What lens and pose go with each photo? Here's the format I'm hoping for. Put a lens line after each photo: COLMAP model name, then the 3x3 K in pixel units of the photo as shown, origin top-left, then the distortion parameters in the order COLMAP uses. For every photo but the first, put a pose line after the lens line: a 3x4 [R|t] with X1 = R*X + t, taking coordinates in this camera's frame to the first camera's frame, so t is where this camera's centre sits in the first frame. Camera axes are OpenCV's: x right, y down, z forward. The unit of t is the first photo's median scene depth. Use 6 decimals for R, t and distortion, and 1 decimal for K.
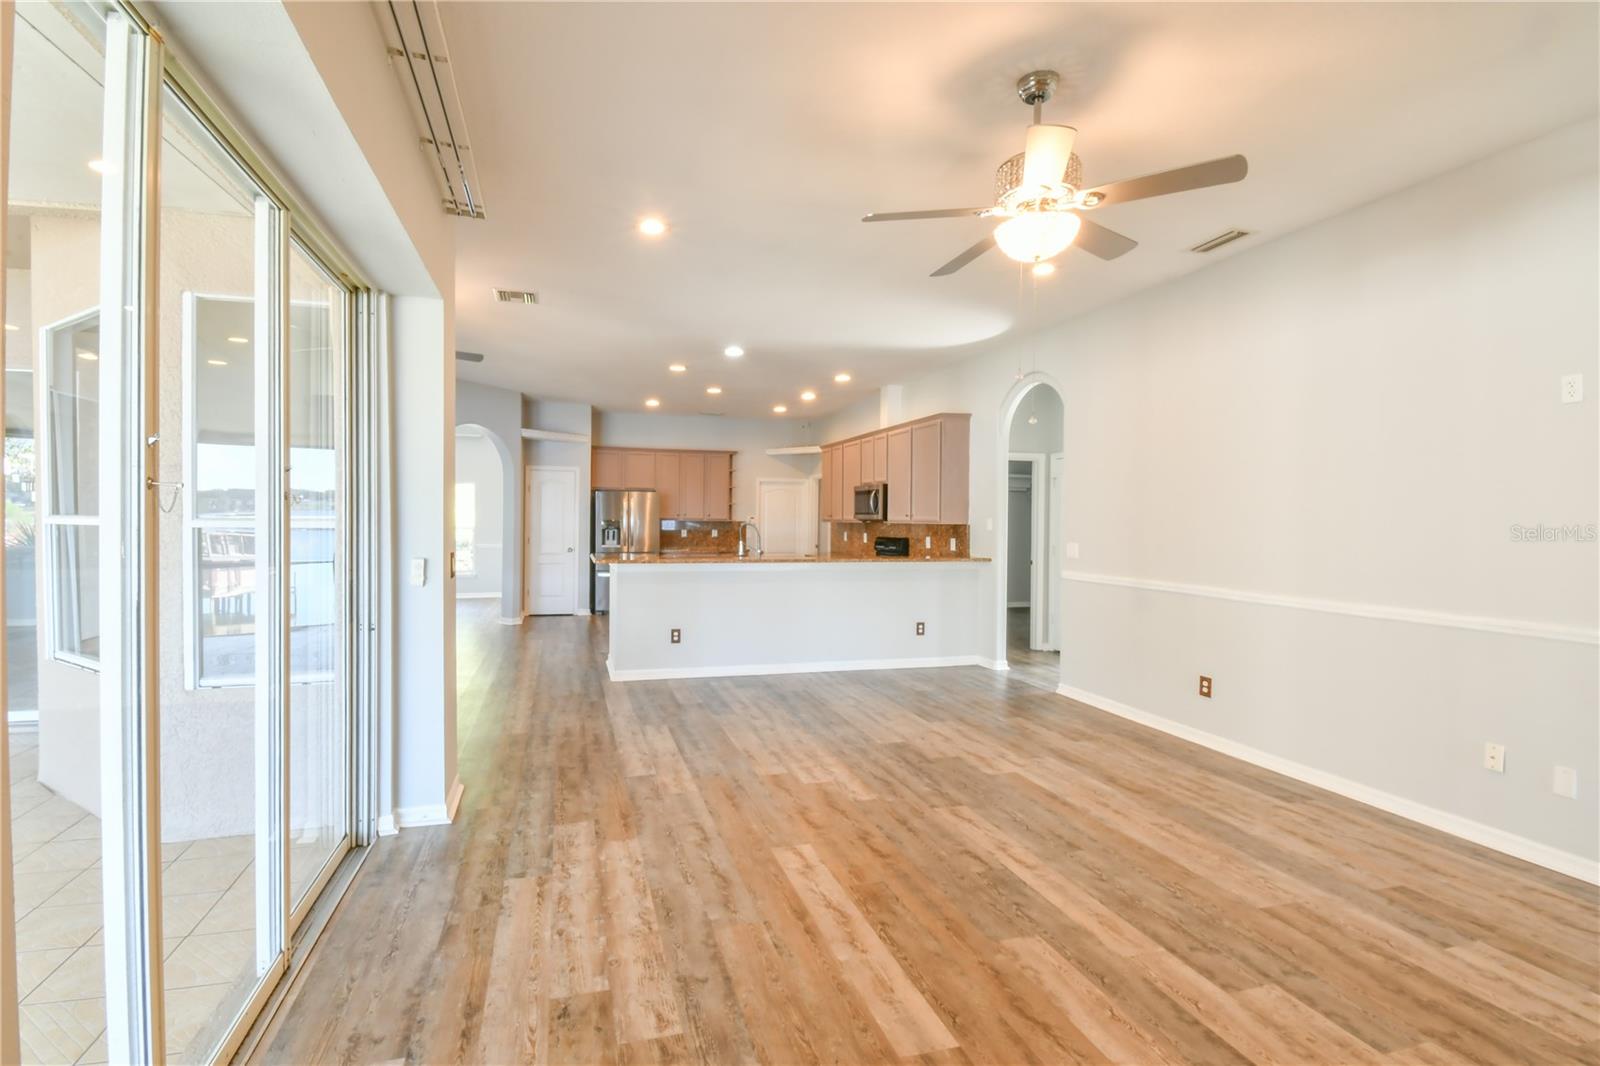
lens RADIAL K [[729.5, 0, 754.3], [0, 729.5, 534.6], [0, 0, 1]] dist [0.021934, -0.018148]
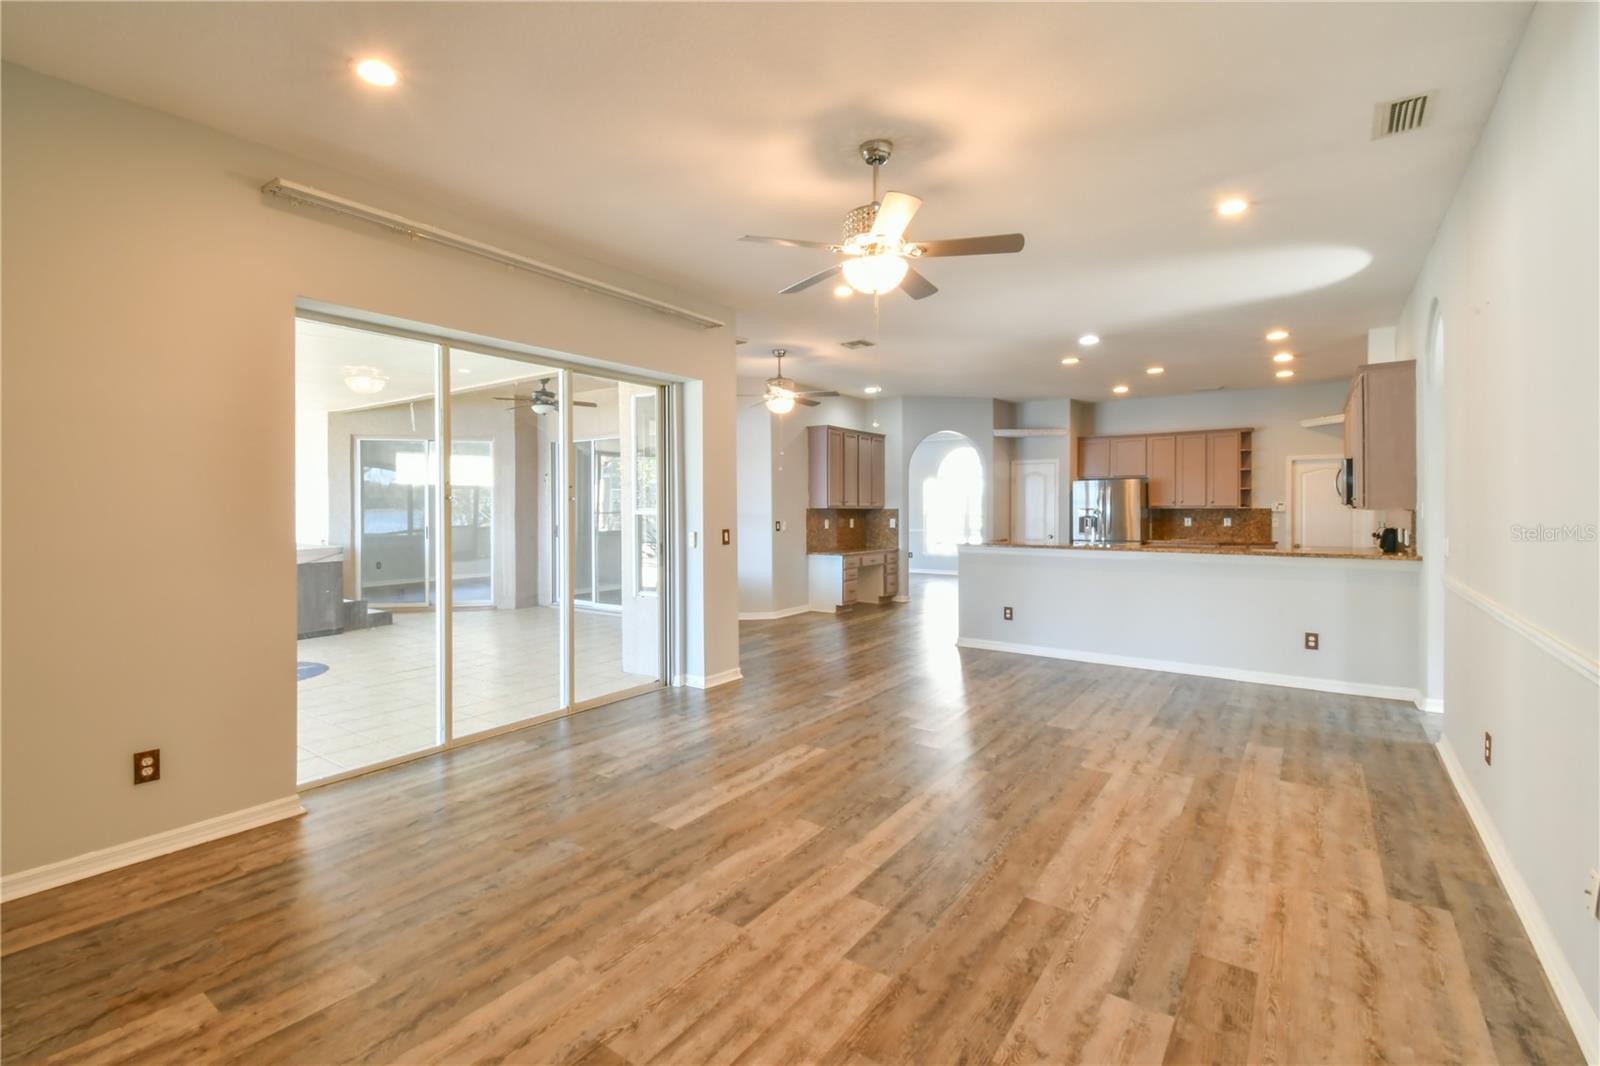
lens RADIAL K [[729.5, 0, 791.0], [0, 729.5, 505.8], [0, 0, 1]] dist [0.021934, -0.018148]
pose [[0.620753, -0.011856, -0.783917, 1.028904], [-0.009533, 0.999698, -0.022668, 0.009763], [0.783949, 0.021544, 0.620452, 0.110472]]
